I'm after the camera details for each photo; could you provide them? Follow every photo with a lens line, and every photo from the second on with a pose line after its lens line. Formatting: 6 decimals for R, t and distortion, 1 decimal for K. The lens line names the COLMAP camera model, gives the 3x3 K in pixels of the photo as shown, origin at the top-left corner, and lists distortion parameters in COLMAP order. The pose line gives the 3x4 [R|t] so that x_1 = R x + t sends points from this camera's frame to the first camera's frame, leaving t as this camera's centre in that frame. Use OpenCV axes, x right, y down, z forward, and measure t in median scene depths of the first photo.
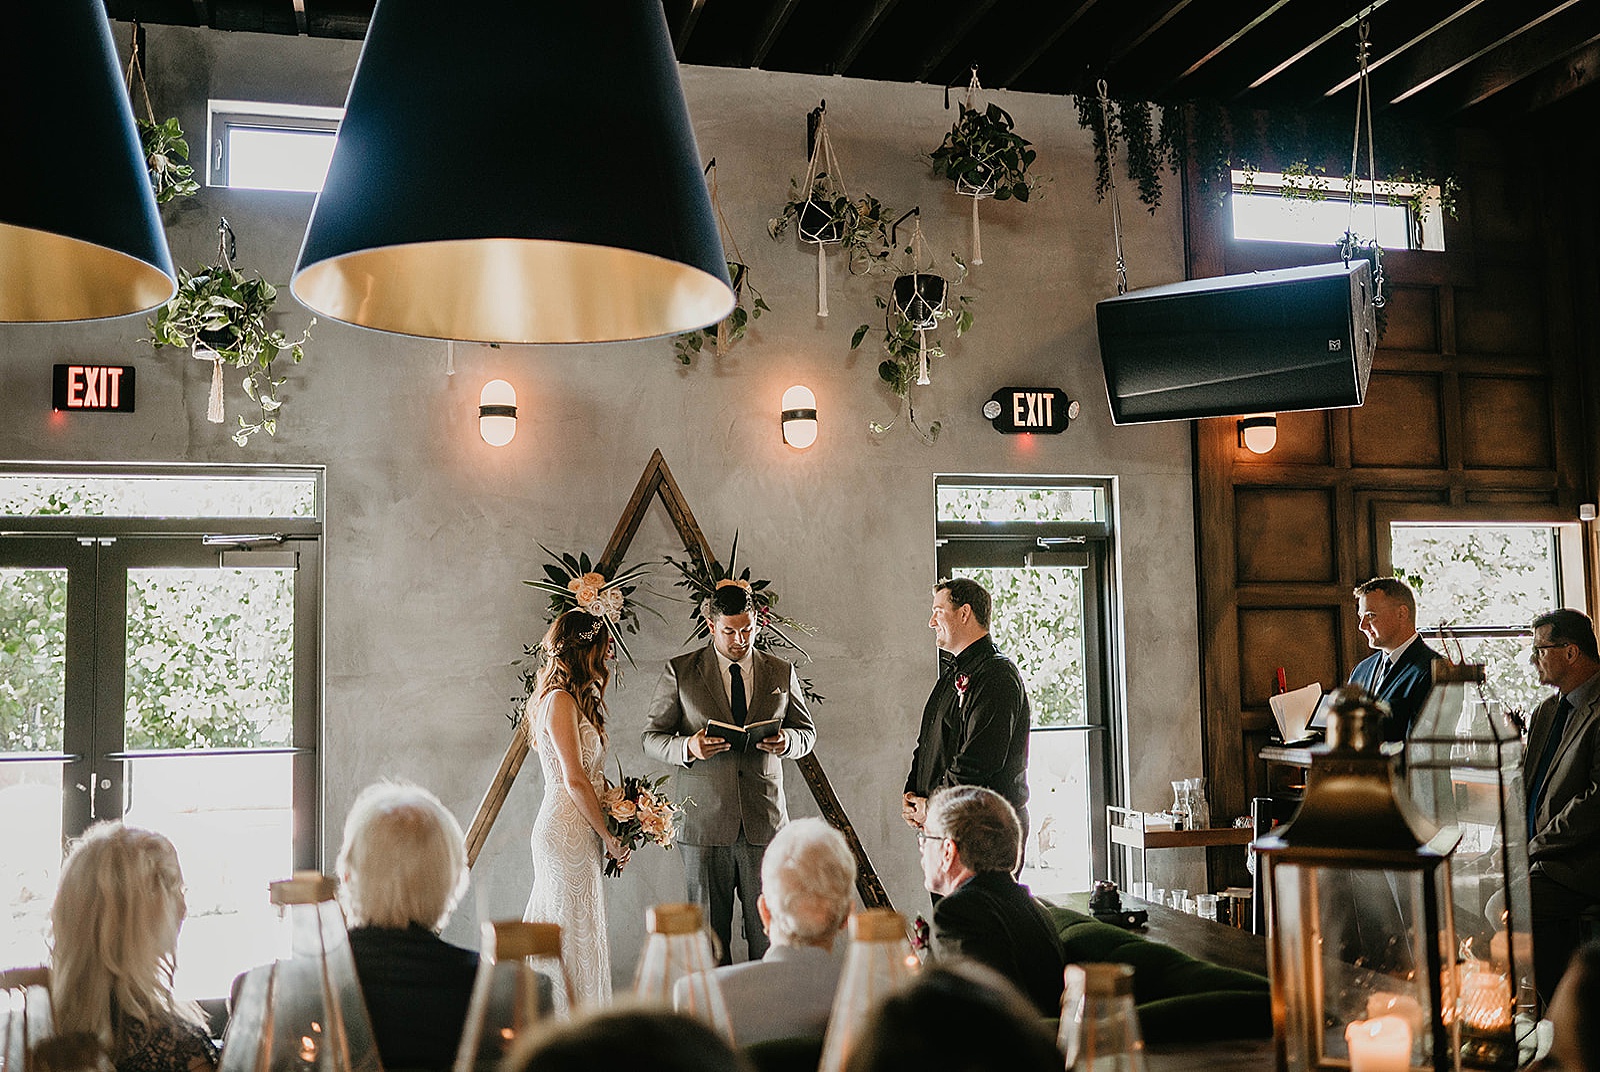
lens RADIAL K [[1640.7, 0, 830.6], [0, 1640.7, 521.6], [0, 0, 1]] dist [-0.071354, 0.114929]
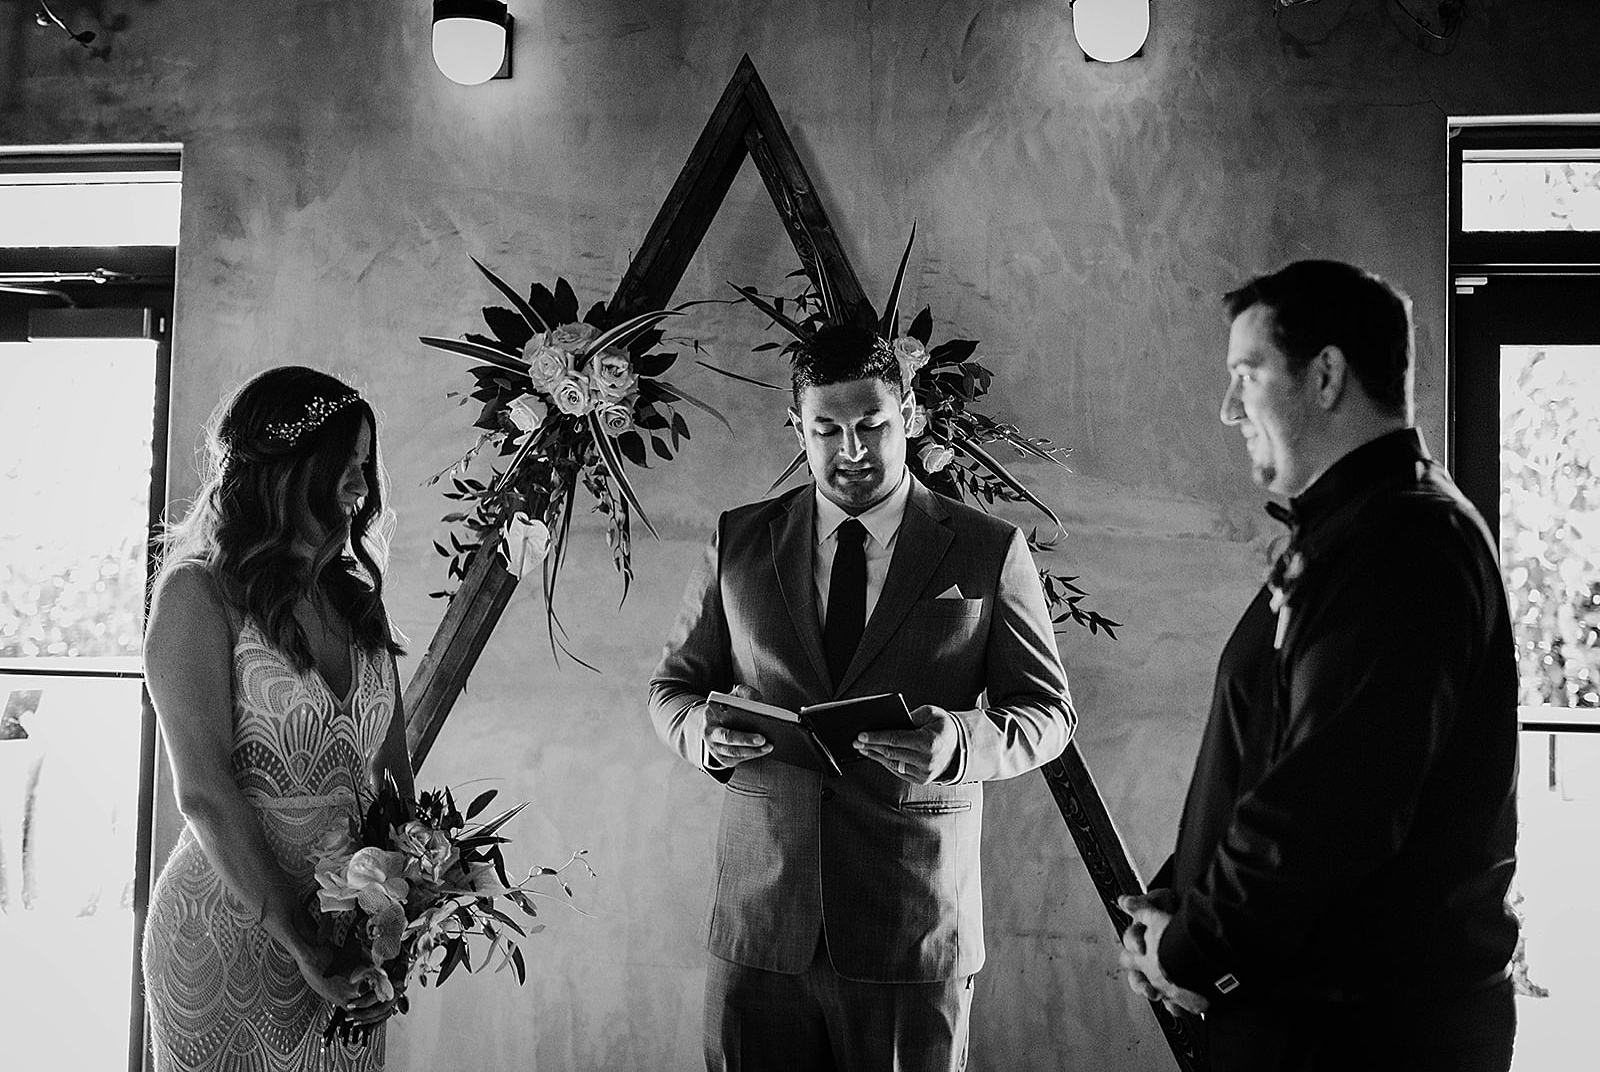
lens RADIAL K [[1640.7, 0, 830.6], [0, 1640.7, 521.6], [0, 0, 1]] dist [-0.071354, 0.114929]
pose [[0.910897, 0.022639, -0.412012, 0.101957], [-0.005465, 0.999068, 0.042813, 0.064273], [0.412597, -0.036746, 0.910172, 0.595735]]
